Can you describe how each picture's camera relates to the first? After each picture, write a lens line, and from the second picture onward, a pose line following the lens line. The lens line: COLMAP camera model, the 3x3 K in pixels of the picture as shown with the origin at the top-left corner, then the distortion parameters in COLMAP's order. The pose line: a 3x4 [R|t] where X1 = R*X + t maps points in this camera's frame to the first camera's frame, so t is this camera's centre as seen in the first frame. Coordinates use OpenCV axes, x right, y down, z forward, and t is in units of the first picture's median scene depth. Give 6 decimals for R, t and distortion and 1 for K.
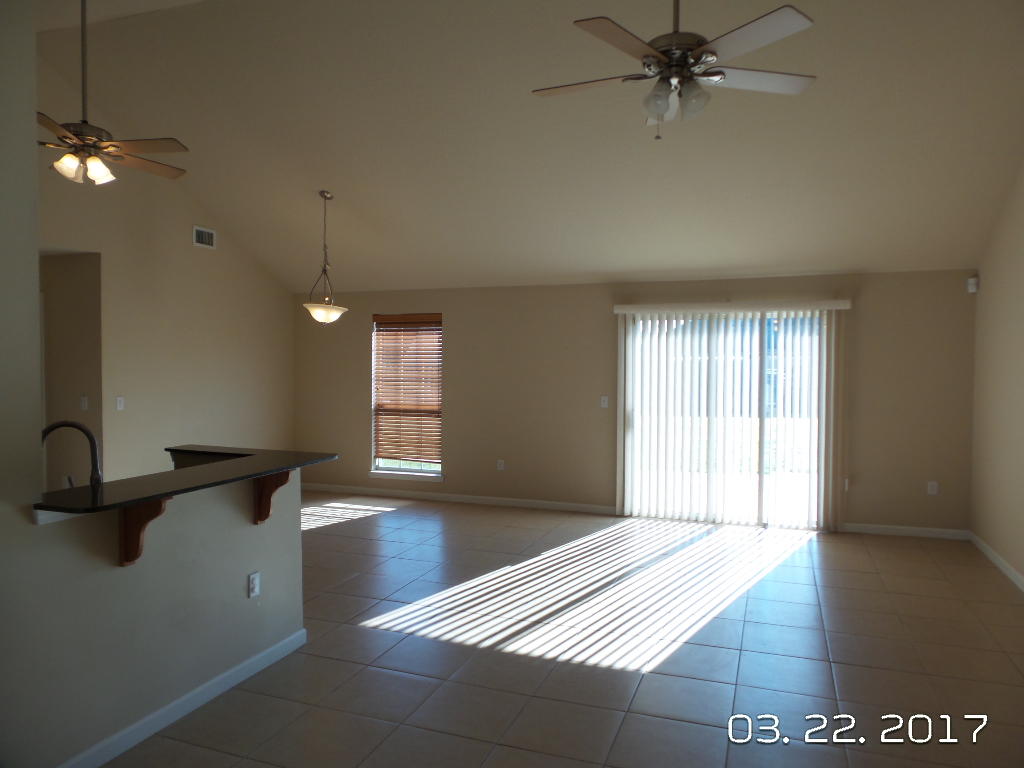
lens RADIAL K [[696.6, 0, 522.7], [0, 696.6, 383.0], [0, 0, 1]] dist [0.004303, 0.000843]
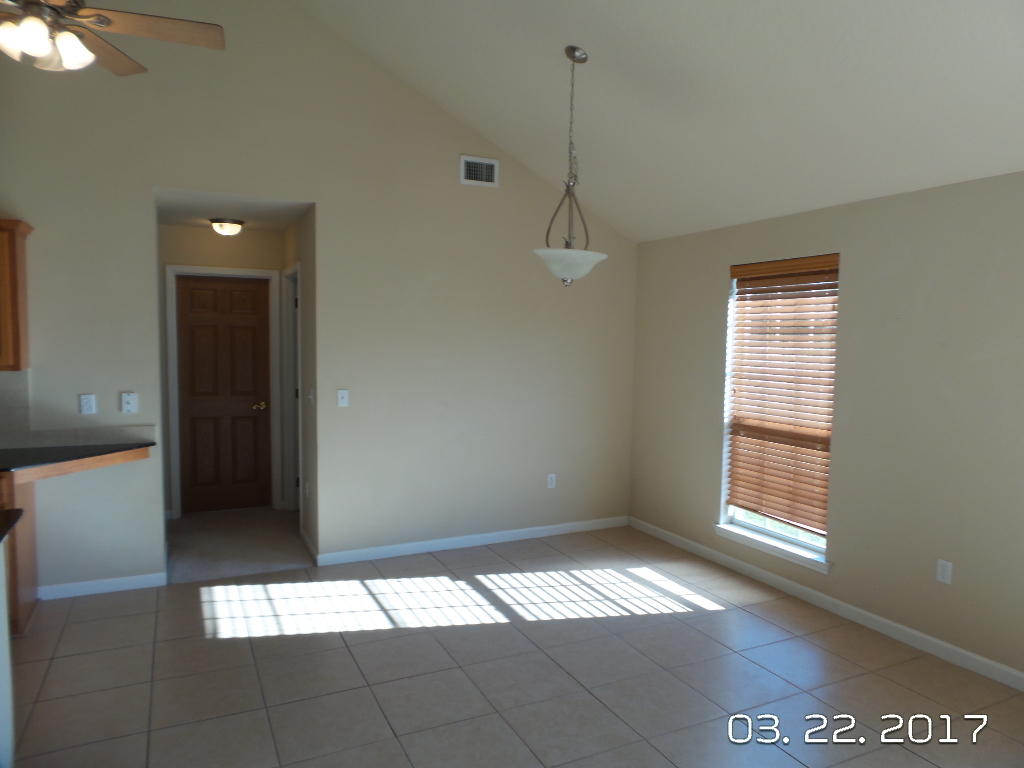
lens RADIAL K [[724.3, 0, 512.5], [0, 724.3, 392.8], [0, 0, 1]] dist [0.044417, -0.001000]
pose [[0.704589, 0.058571, -0.707194, 0.102599], [-0.029474, 0.998143, 0.053303, -0.018274], [0.709003, -0.016713, 0.705007, 0.437417]]
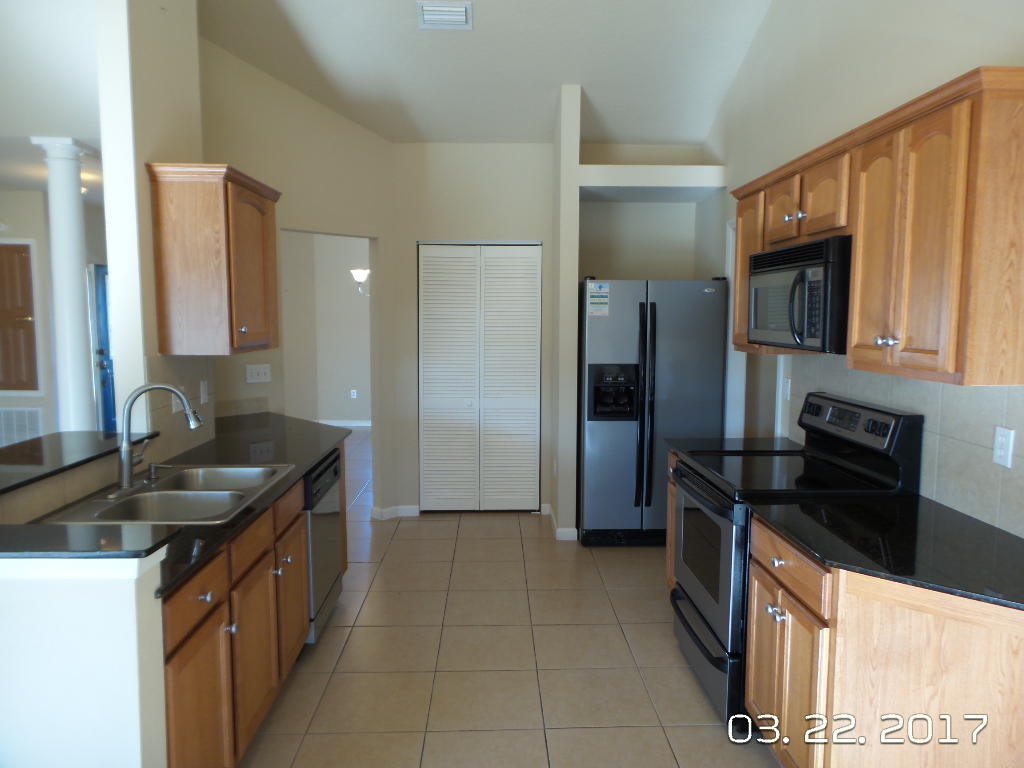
lens RADIAL K [[696.6, 0, 522.7], [0, 696.6, 383.0], [0, 0, 1]] dist [0.004303, 0.000843]
pose [[-0.931168, 0.036136, -0.362795, -0.270038], [-0.008262, 0.992729, 0.120085, -0.024127], [0.364497, 0.114817, -0.924099, 0.714905]]
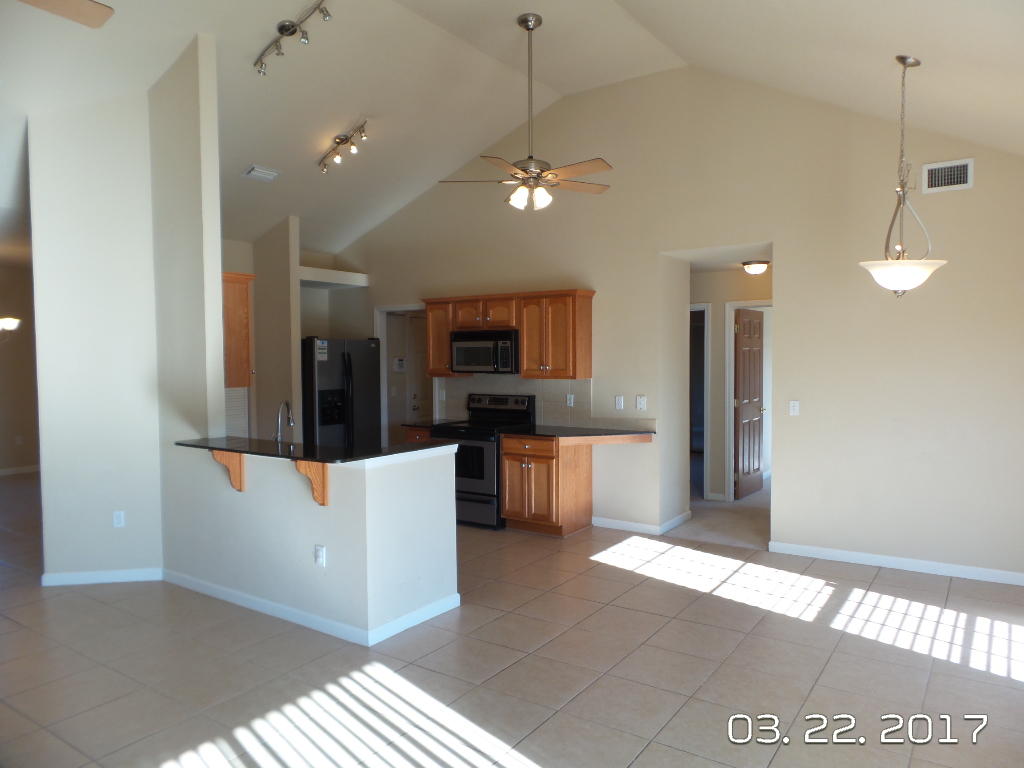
lens RADIAL K [[696.6, 0, 522.7], [0, 696.6, 383.0], [0, 0, 1]] dist [0.004303, 0.000843]
pose [[-0.249524, 0.036373, -0.967685, 0.282561], [-0.017198, 0.998970, 0.041983, -0.024550], [0.968216, 0.027118, -0.248642, 0.691398]]
